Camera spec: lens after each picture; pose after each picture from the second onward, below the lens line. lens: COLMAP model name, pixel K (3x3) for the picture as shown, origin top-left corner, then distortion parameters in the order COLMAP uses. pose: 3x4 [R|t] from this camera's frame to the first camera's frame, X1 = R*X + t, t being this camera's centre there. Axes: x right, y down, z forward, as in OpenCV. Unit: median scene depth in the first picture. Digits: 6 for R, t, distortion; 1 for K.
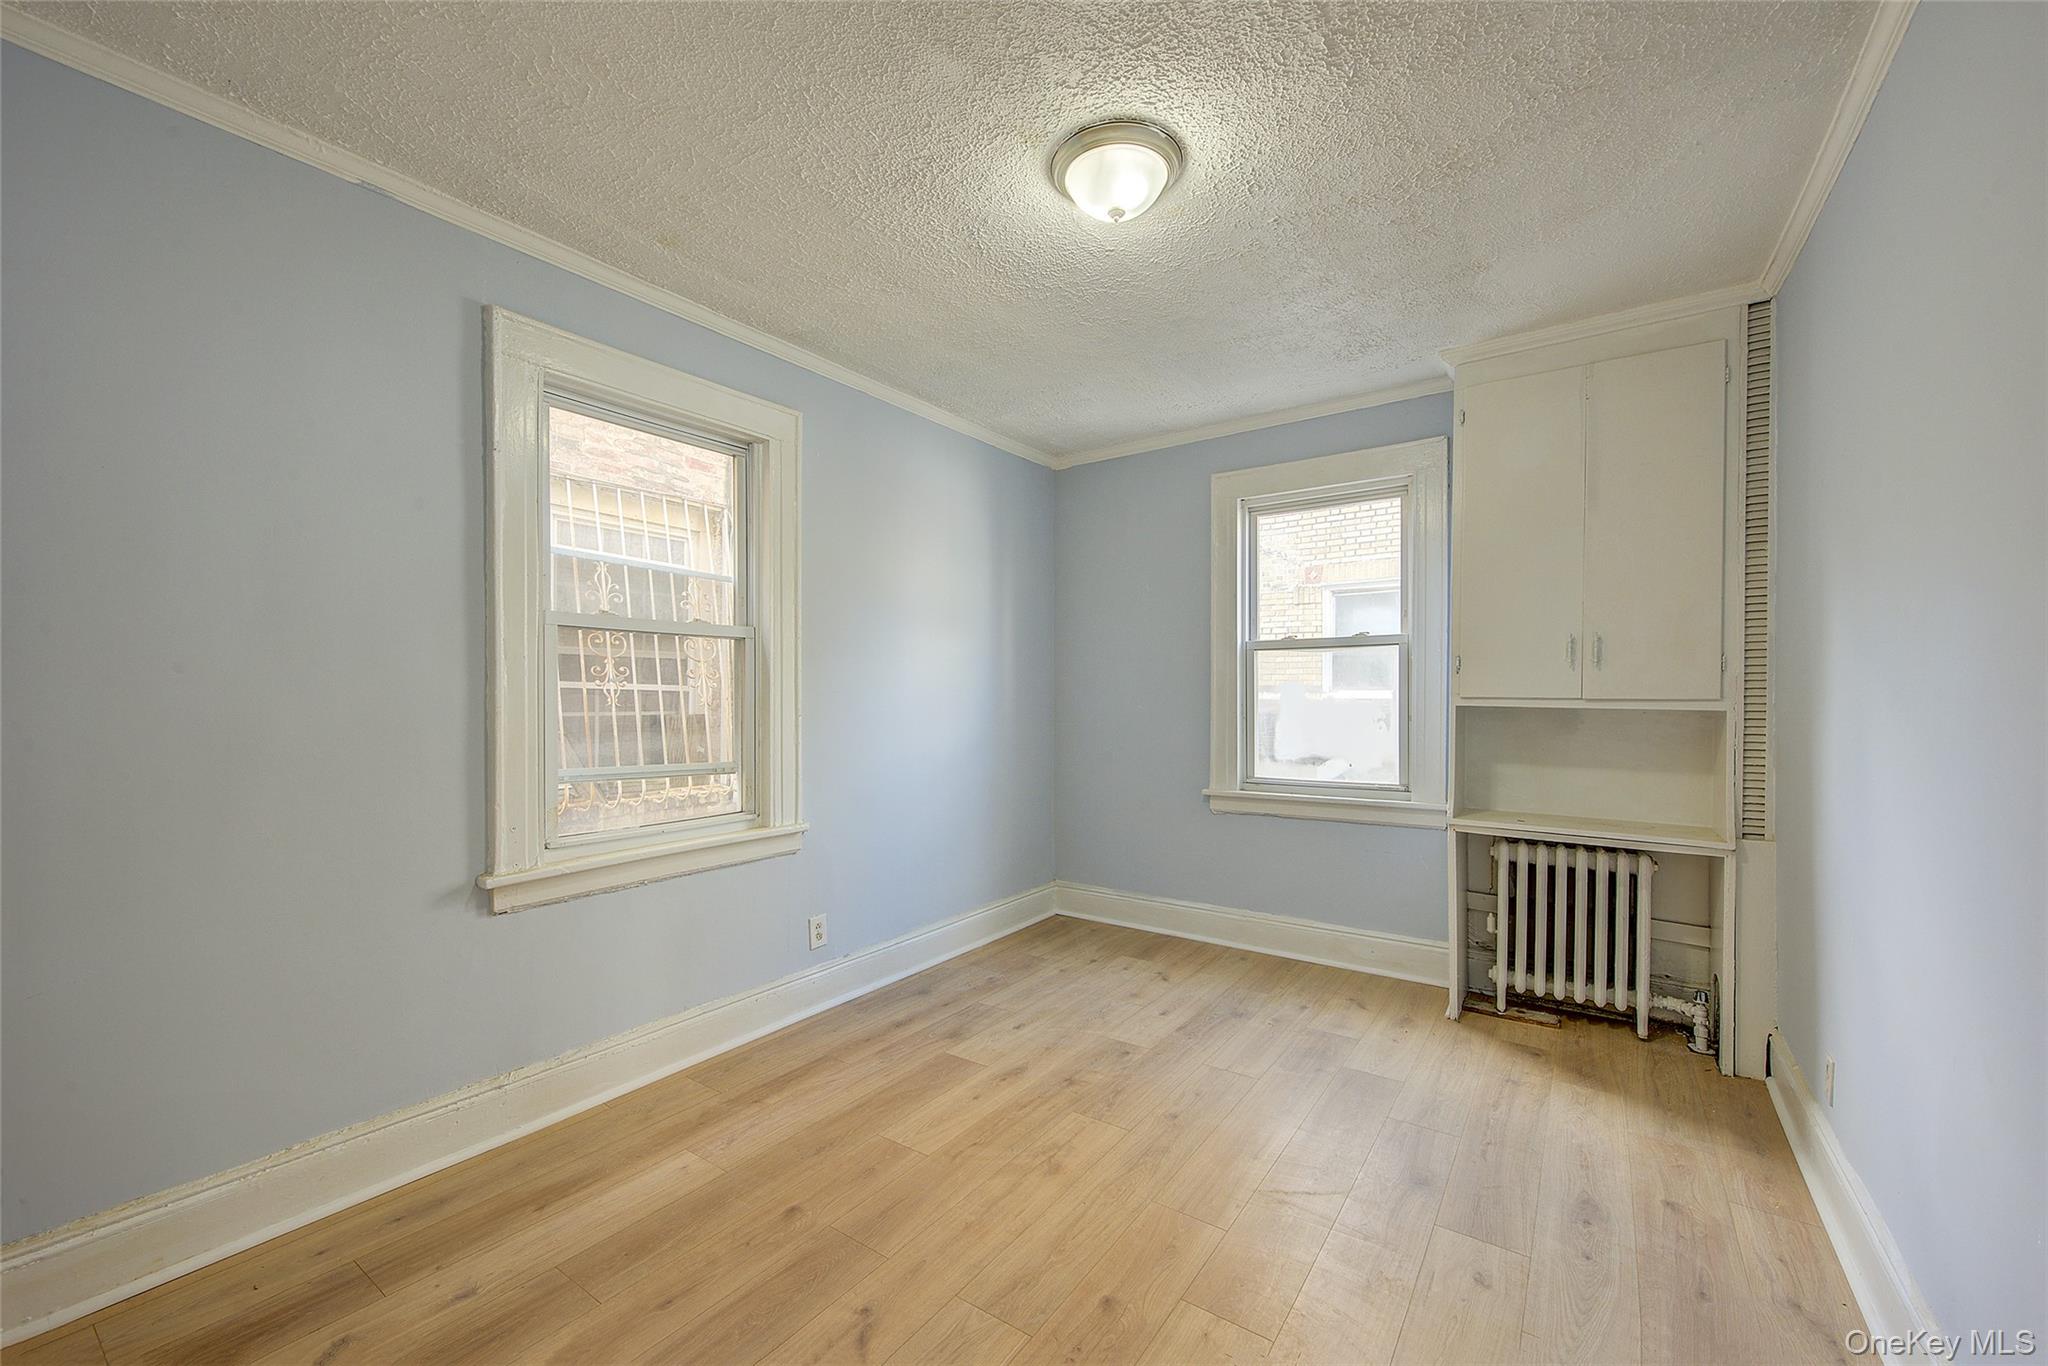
lens RADIAL K [[818.5, 0, 1031.0], [0, 818.5, 702.5], [0, 0, 1]] dist [0.004876, -0.002699]
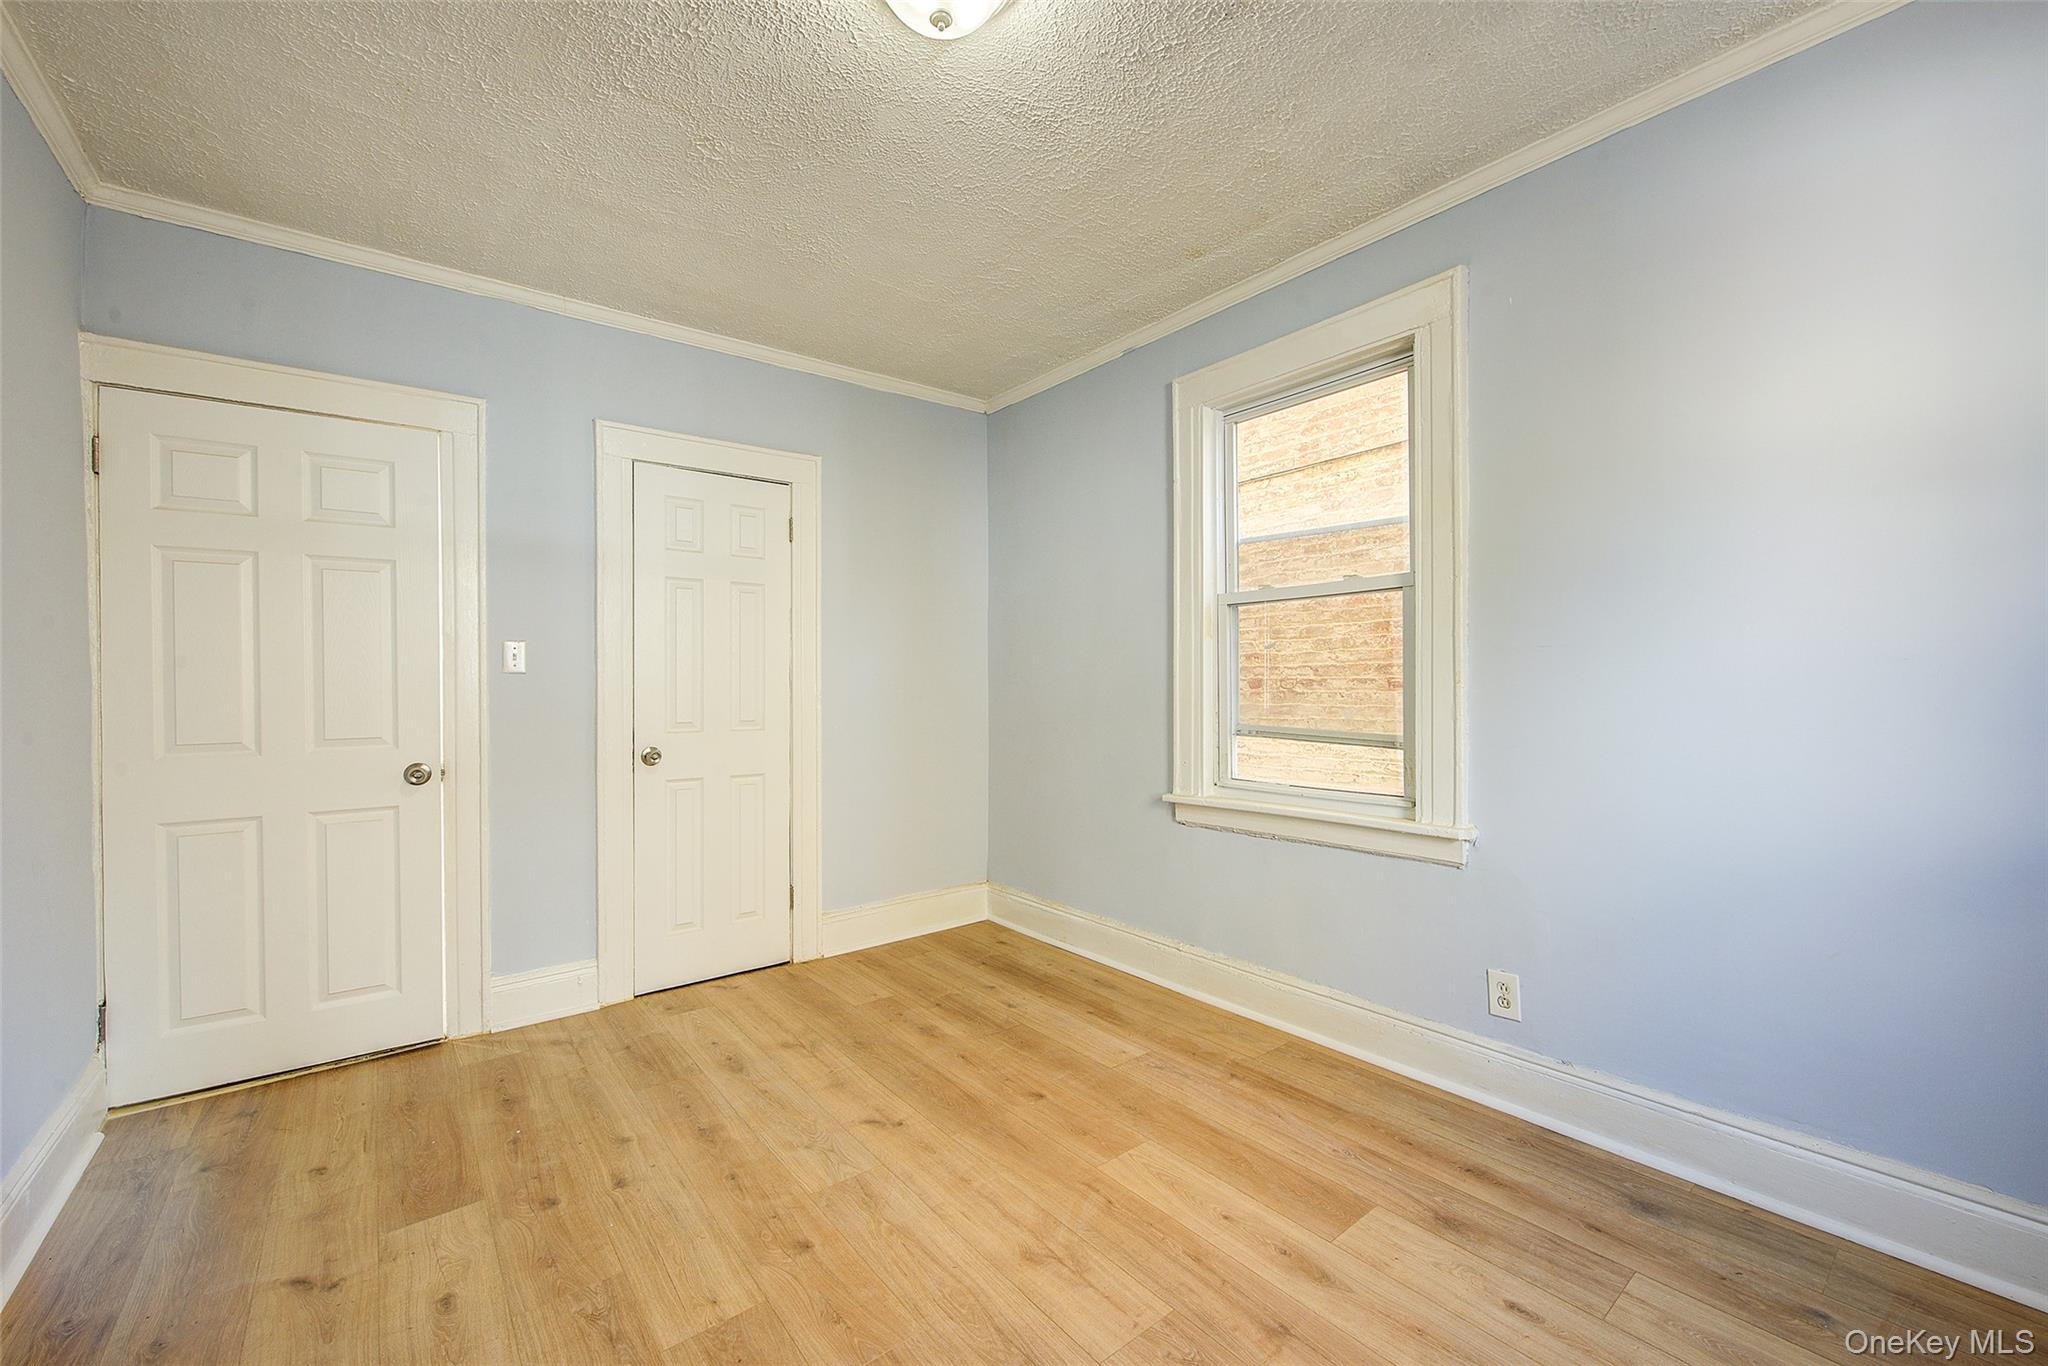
lens RADIAL K [[818.5, 0, 1025.0], [0, 818.5, 685.0], [0, 0, 1]] dist [0.004876, -0.002699]
pose [[-0.287914, 0.007435, -0.957627, 0.574125], [0.002774, 0.999972, 0.006930, 0.014138], [0.957652, -0.000661, -0.287926, 0.903813]]
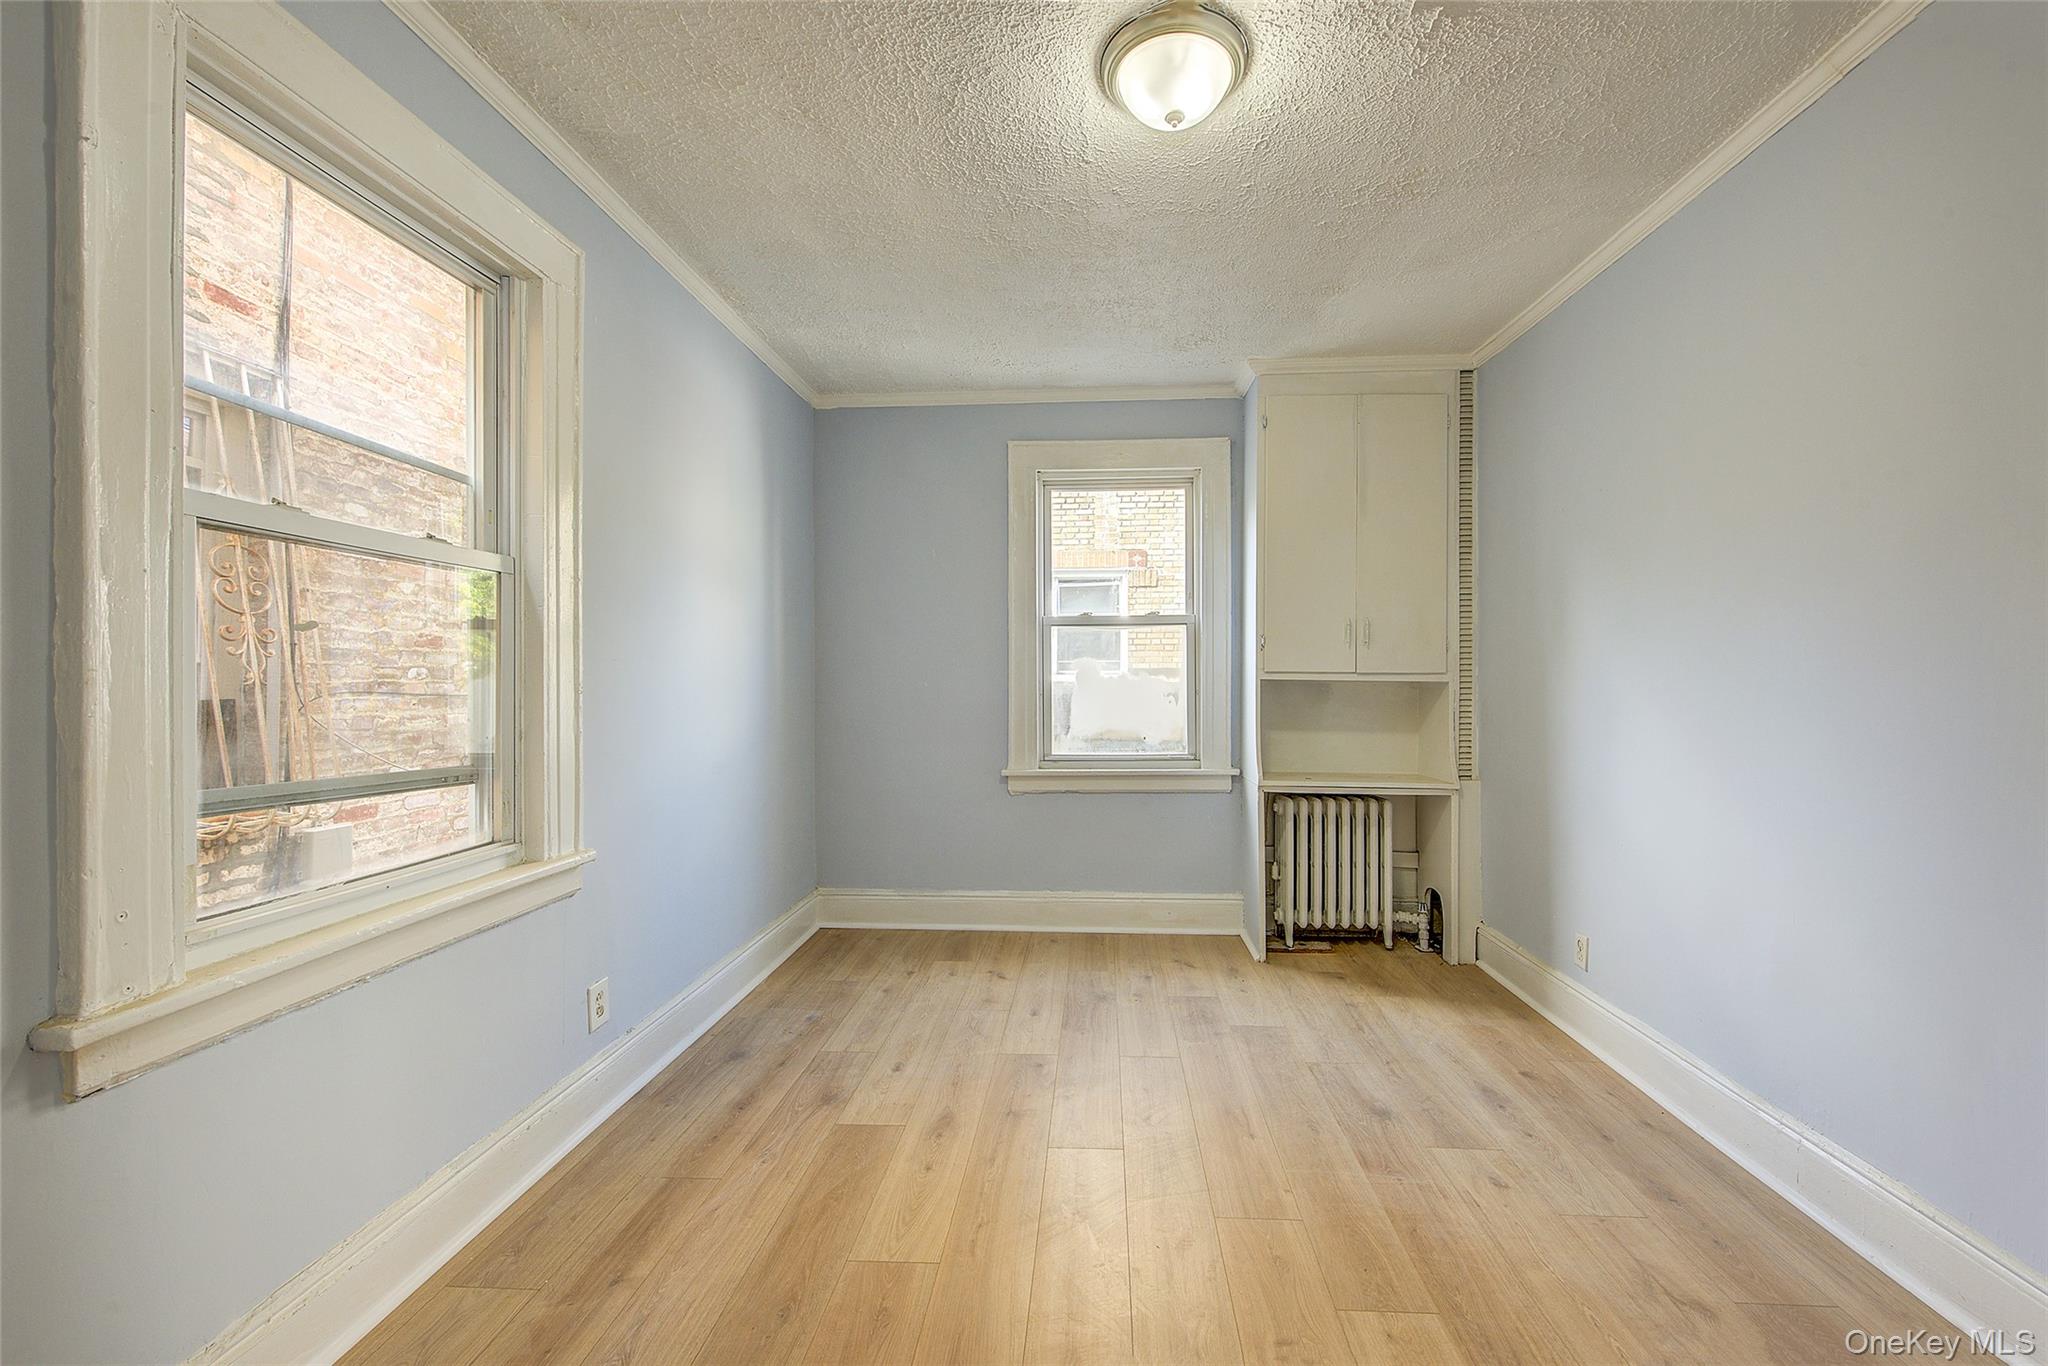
lens RADIAL K [[818.5, 0, 1066.4], [0, 818.5, 682.4], [0, 0, 1]] dist [0.004876, -0.002699]
pose [[0.844279, -0.001167, 0.535902, -0.330670], [0.005898, 0.999957, -0.007115, 0.015643], [-0.535871, 0.009168, 0.844250, 0.220446]]
